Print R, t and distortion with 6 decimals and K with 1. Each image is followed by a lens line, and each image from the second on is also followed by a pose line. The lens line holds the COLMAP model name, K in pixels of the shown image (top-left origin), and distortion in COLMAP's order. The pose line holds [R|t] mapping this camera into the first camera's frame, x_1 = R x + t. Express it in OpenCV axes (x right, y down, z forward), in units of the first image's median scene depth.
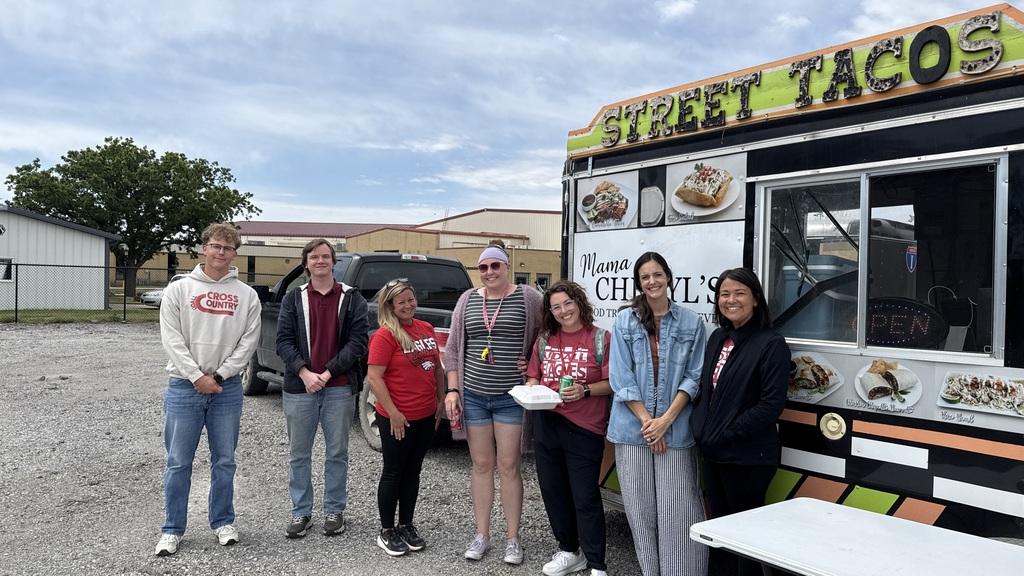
lens RADIAL K [[703.0, 0, 512.7], [0, 703.0, 291.5], [0, 0, 1]] dist [0.050402, -0.049079]
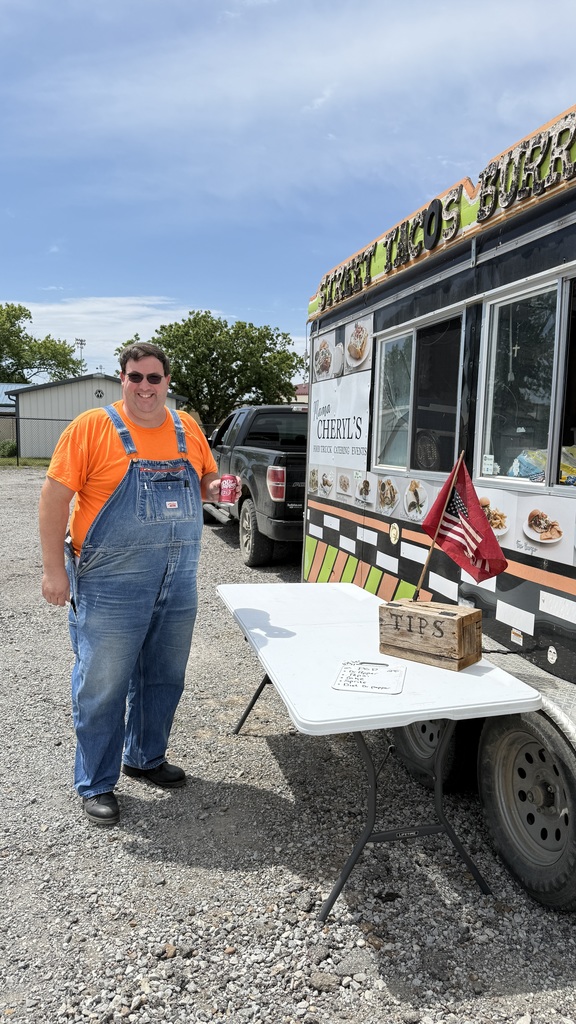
lens RADIAL K [[703.0, 0, 285.2], [0, 703.0, 509.7], [0, 0, 1]] dist [0.050402, -0.049079]
pose [[0.917634, 0.046378, -0.394711, 0.583138], [-0.012787, 0.996099, 0.087312, 0.030994], [0.397221, -0.075073, 0.914647, -0.165564]]
